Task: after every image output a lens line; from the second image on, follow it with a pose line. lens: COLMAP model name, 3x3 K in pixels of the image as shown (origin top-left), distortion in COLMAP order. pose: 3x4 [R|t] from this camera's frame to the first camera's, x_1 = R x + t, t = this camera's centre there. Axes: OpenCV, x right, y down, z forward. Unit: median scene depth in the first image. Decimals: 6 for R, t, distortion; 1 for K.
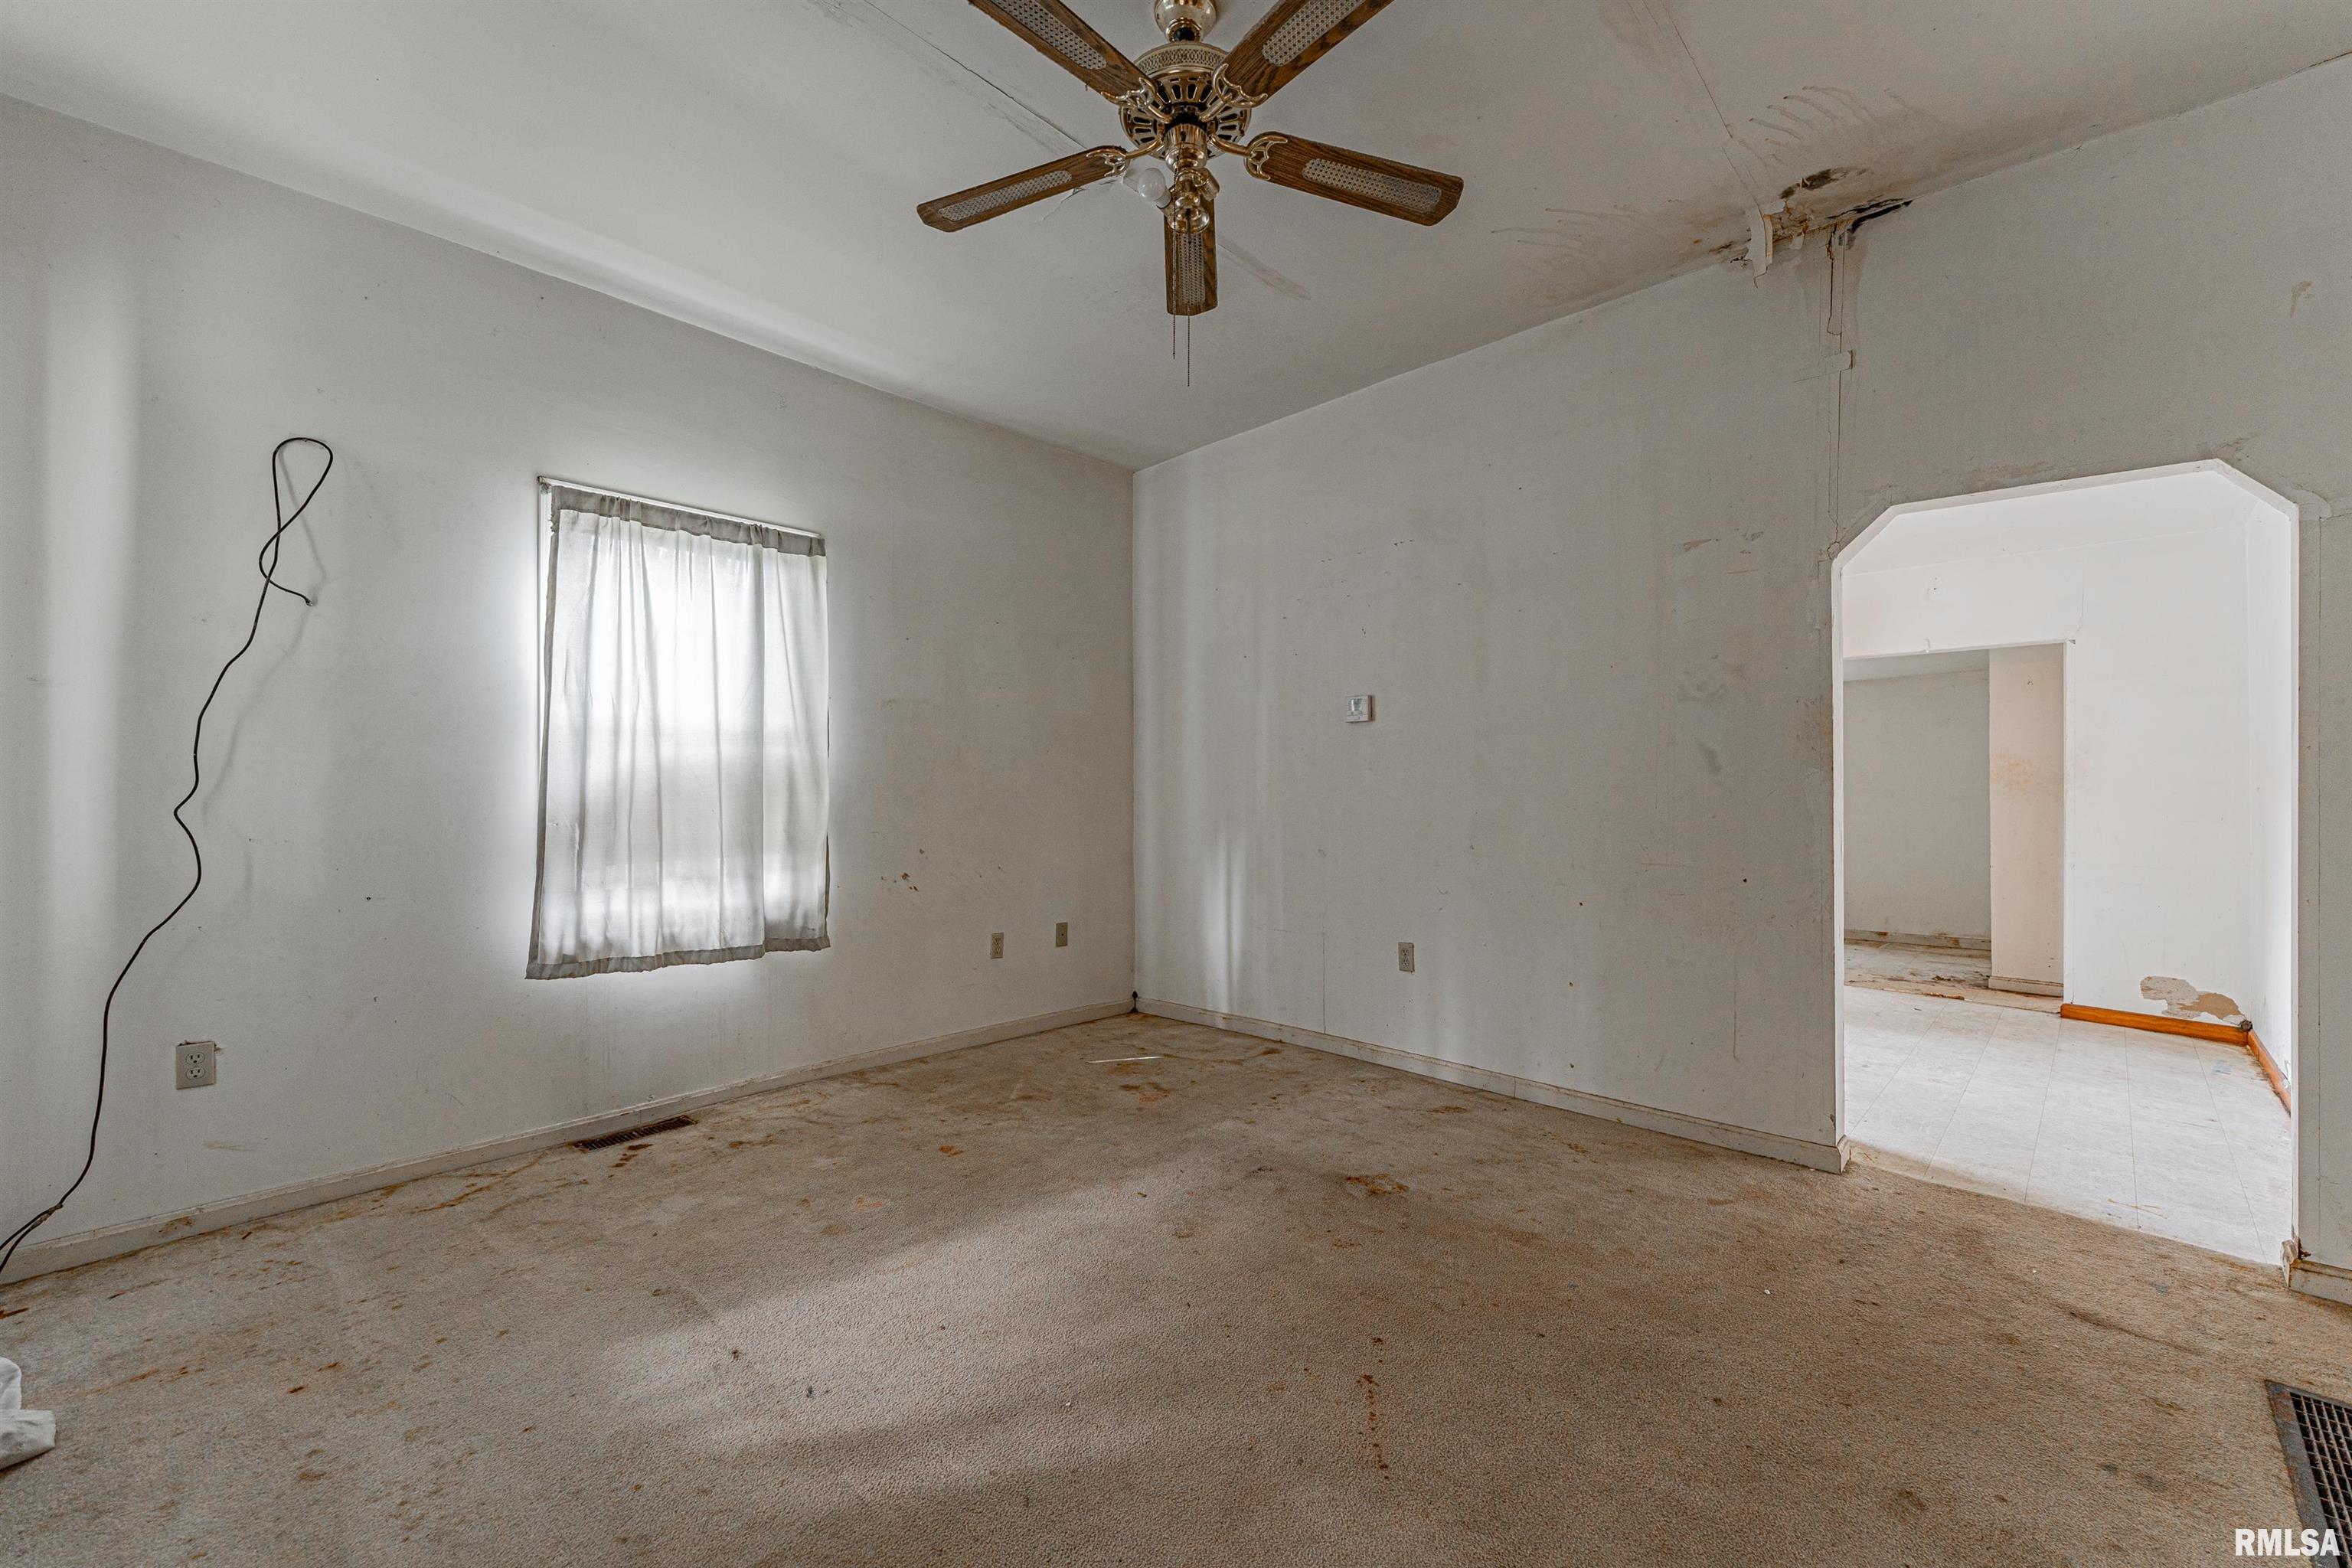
lens RADIAL K [[971.0, 0, 1176.0], [0, 971.0, 784.0], [0, 0, 1]] dist [0.000026, -0.000004]
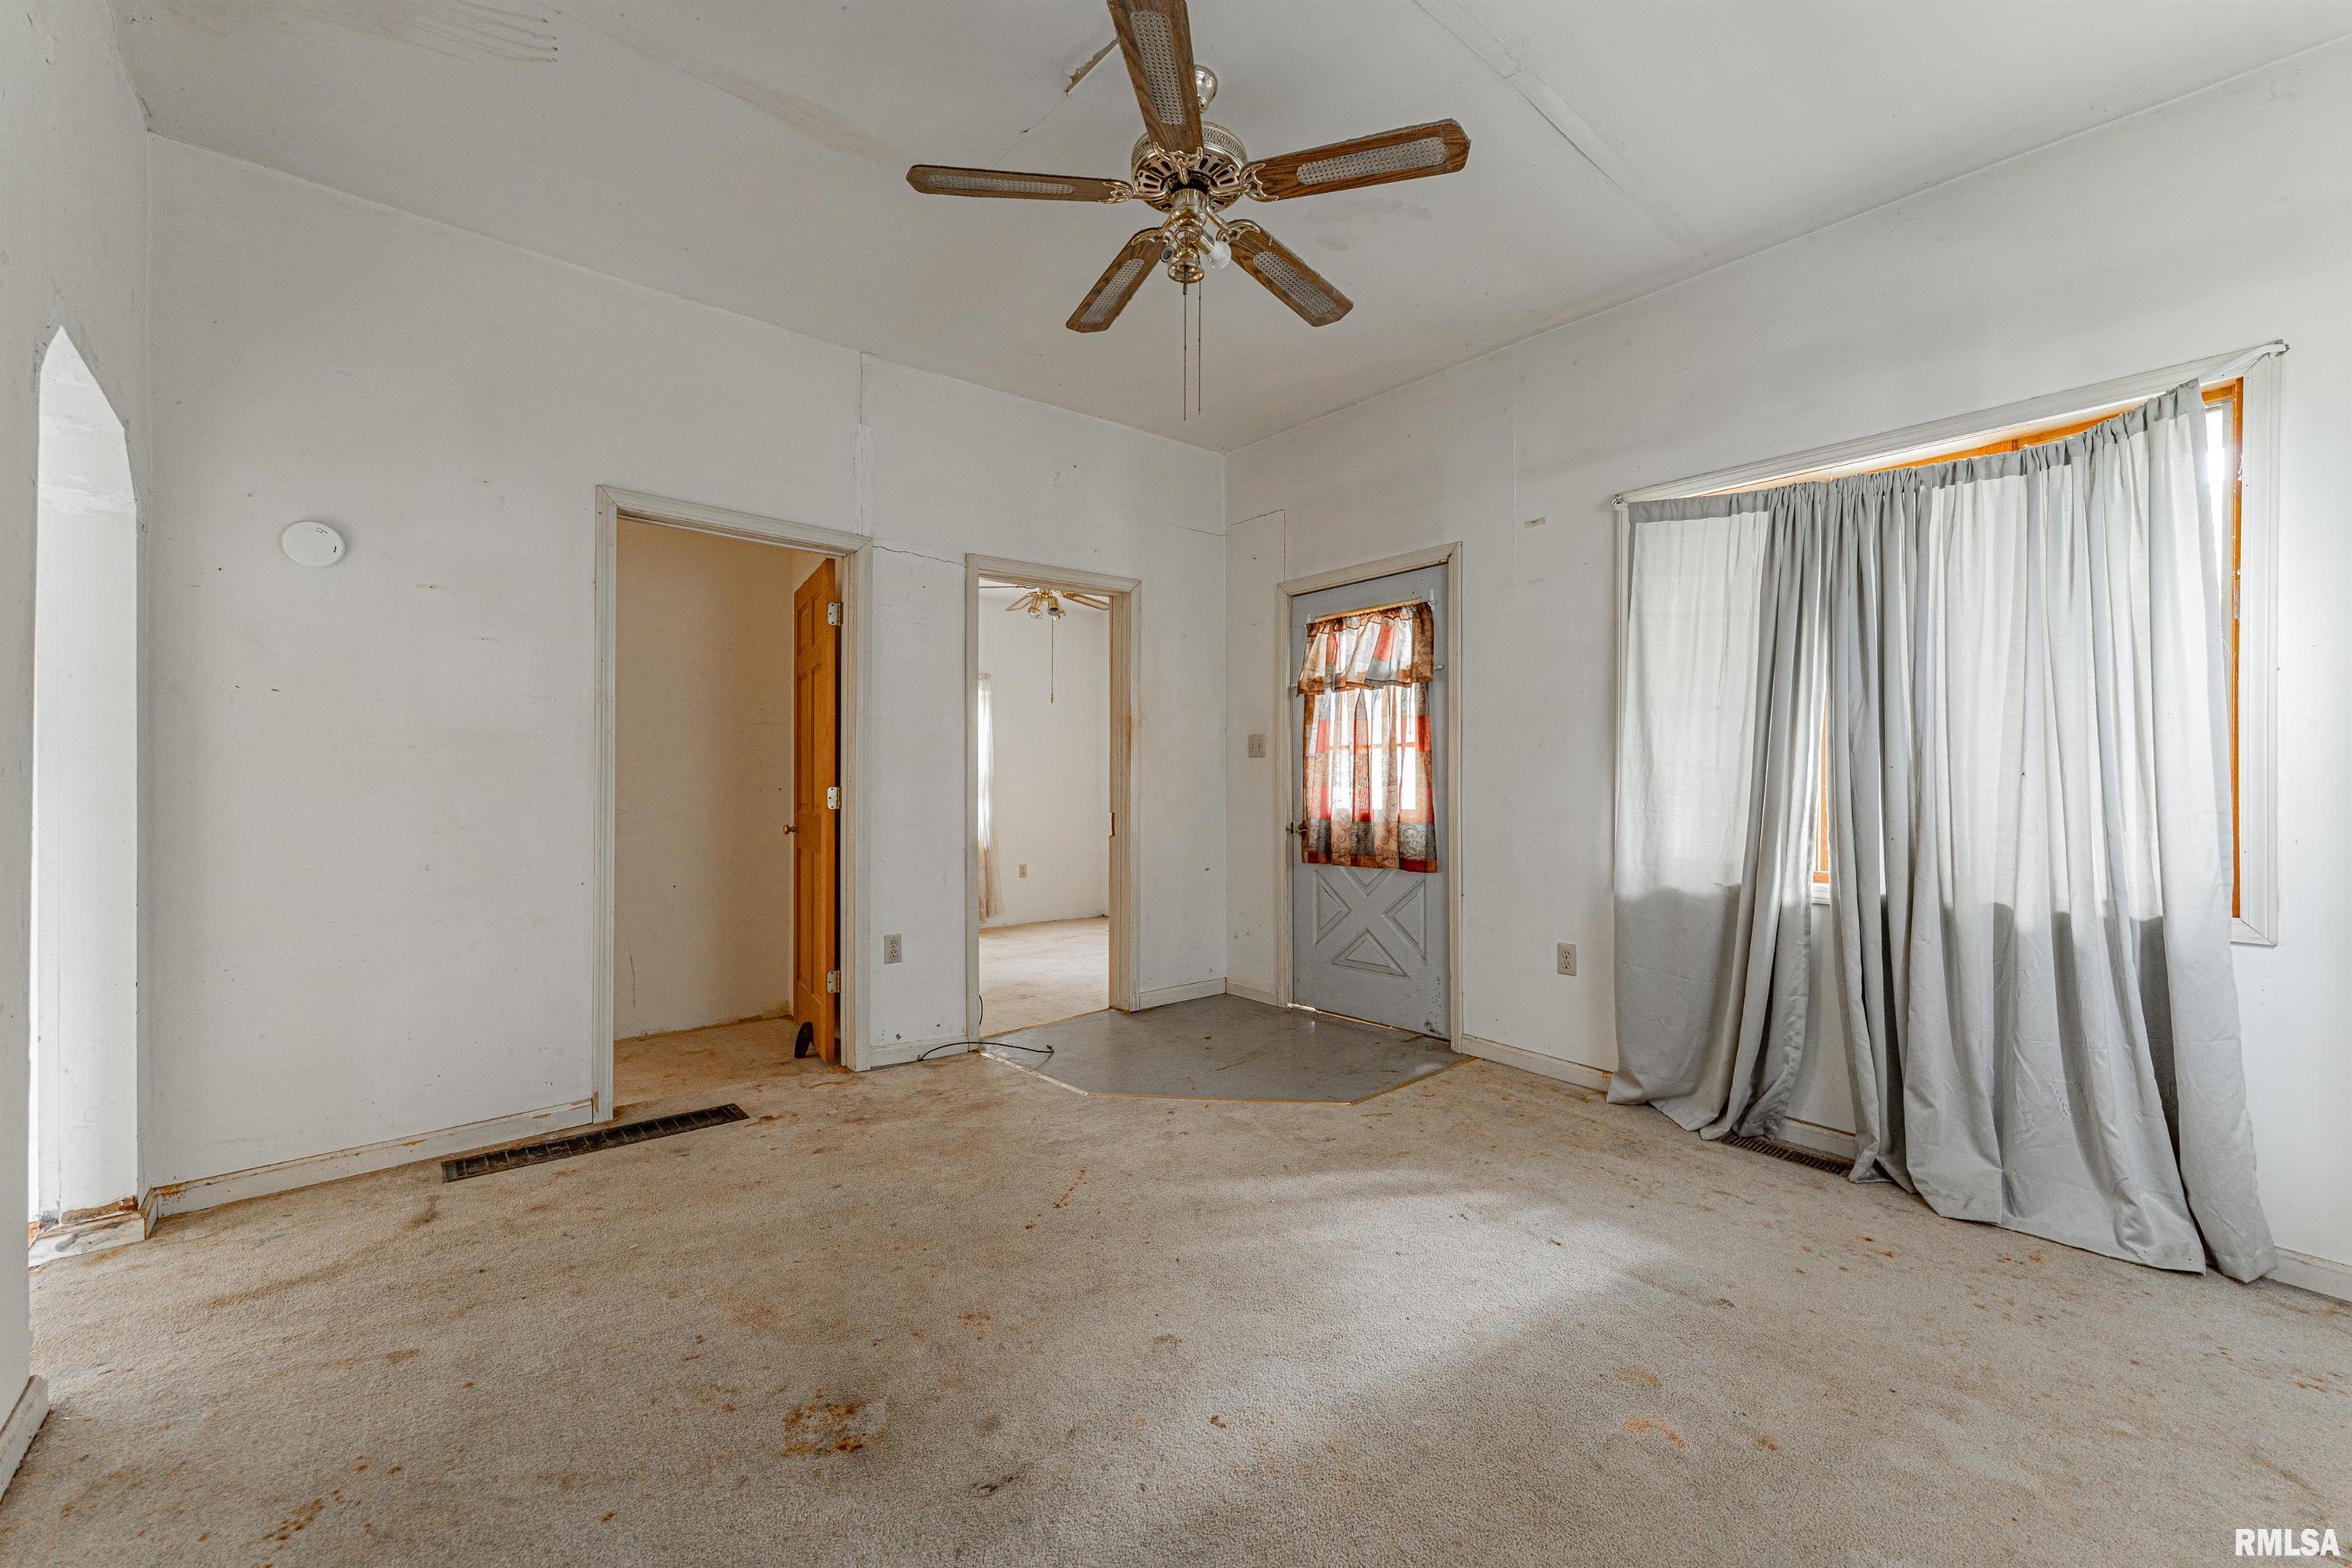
lens RADIAL K [[971.0, 0, 1176.0], [0, 971.0, 784.0], [0, 0, 1]] dist [0.000026, -0.000004]
pose [[-0.995956, -0.004961, 0.089702, -0.080319], [-0.006458, 0.999844, -0.016411, 0.033822], [-0.089607, -0.016924, -0.995833, 2.119277]]
